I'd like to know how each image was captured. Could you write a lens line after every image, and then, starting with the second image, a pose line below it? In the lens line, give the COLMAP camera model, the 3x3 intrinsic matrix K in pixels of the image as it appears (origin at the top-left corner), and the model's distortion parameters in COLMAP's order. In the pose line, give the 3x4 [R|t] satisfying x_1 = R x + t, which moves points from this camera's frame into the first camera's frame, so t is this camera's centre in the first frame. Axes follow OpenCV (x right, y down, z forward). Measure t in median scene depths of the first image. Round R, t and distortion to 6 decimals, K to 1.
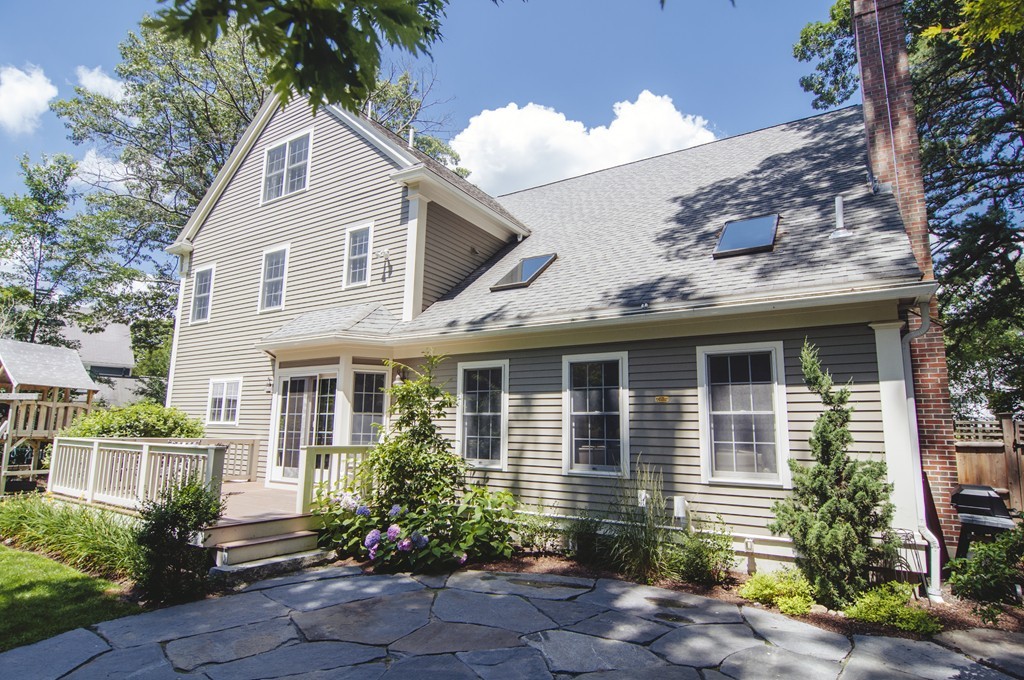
lens RADIAL K [[549.9, 0, 510.5], [0, 549.9, 342.5], [0, 0, 1]] dist [-0.000433, 0.000046]
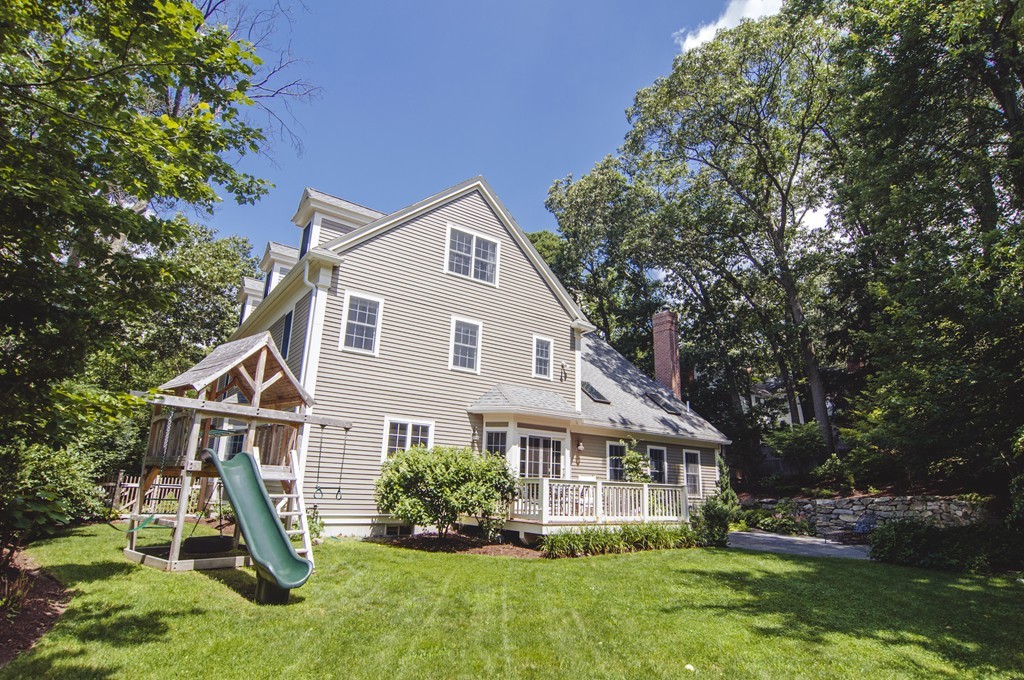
lens RADIAL K [[549.9, 0, 512.3], [0, 549.9, 340.0], [0, 0, 1]] dist [-0.000433, 0.000046]
pose [[0.350141, 0.242682, 0.904713, -1.747615], [-0.168383, 0.966429, -0.194069, 0.107596], [-0.921438, -0.084387, 0.379250, 0.523453]]
